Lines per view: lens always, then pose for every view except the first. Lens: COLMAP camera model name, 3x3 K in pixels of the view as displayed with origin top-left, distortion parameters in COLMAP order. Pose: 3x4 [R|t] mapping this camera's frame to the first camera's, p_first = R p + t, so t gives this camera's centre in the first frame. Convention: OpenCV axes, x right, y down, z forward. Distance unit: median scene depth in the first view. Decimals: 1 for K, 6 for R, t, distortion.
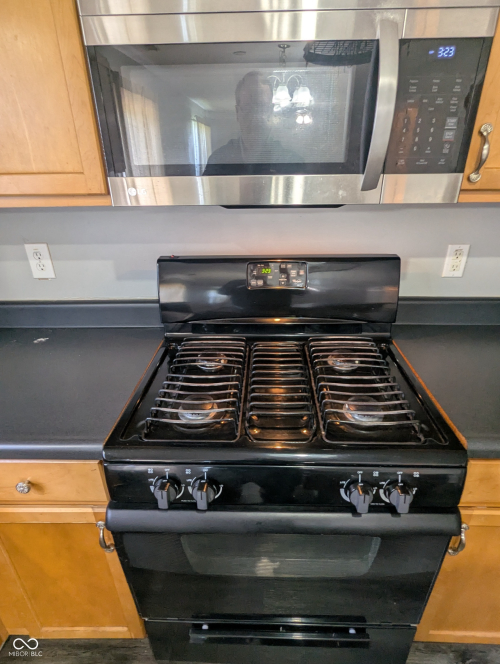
lens RADIAL K [[363.7, 0, 253.0], [0, 363.7, 332.7], [0, 0, 1]] dist [-0.003191, 0.004055]
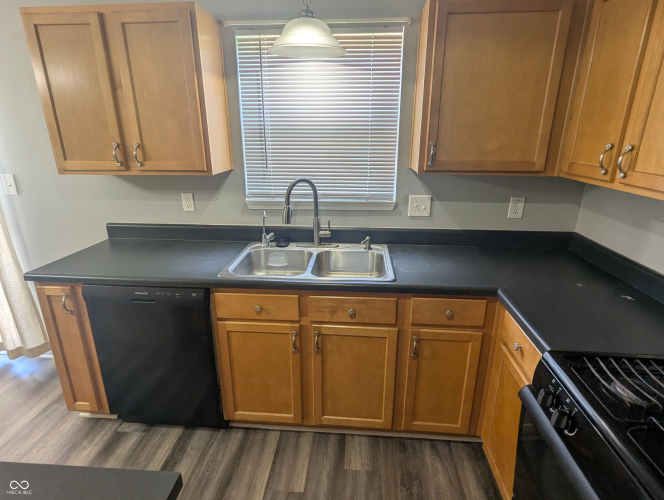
lens RADIAL K [[363.7, 0, 337.1], [0, 363.7, 248.1], [0, 0, 1]] dist [-0.003191, 0.004055]
pose [[-0.055366, 0.323601, -0.944572, 0.802978], [-0.428774, 0.846647, 0.315186, -0.123116], [0.901714, 0.422458, 0.091876, -0.076026]]
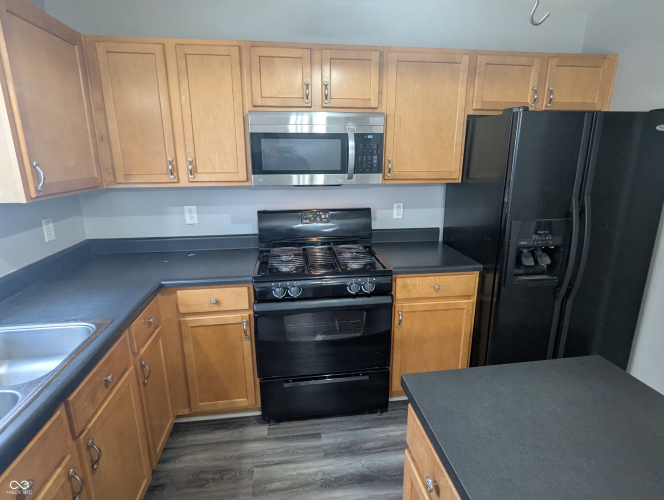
lens RADIAL K [[363.7, 0, 333.9], [0, 363.7, 249.7], [0, 0, 1]] dist [-0.003191, 0.004055]
pose [[0.986926, -0.031196, 0.158124, -0.221216], [0.059649, 0.982124, -0.178533, 0.538618], [-0.149728, 0.185631, 0.971145, -1.362312]]
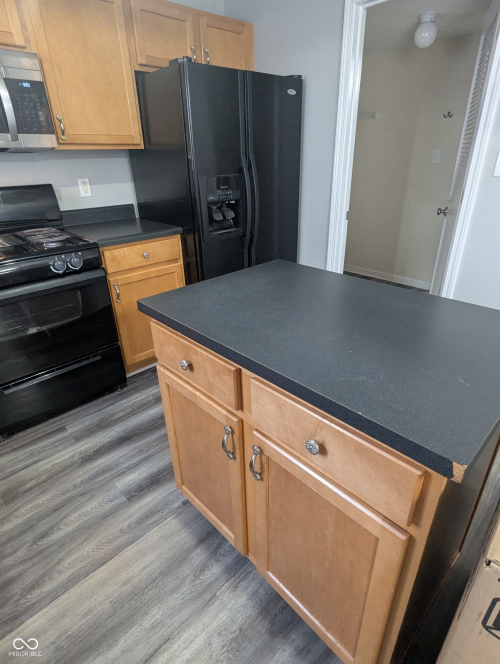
lens RADIAL K [[363.7, 0, 252.3], [0, 363.7, 336.1], [0, 0, 1]] dist [-0.003191, 0.004055]
pose [[0.714829, -0.313121, 0.625280, -0.379849], [0.305319, 0.944173, 0.123767, 0.830266], [-0.629126, 0.102437, 0.770524, -1.394004]]
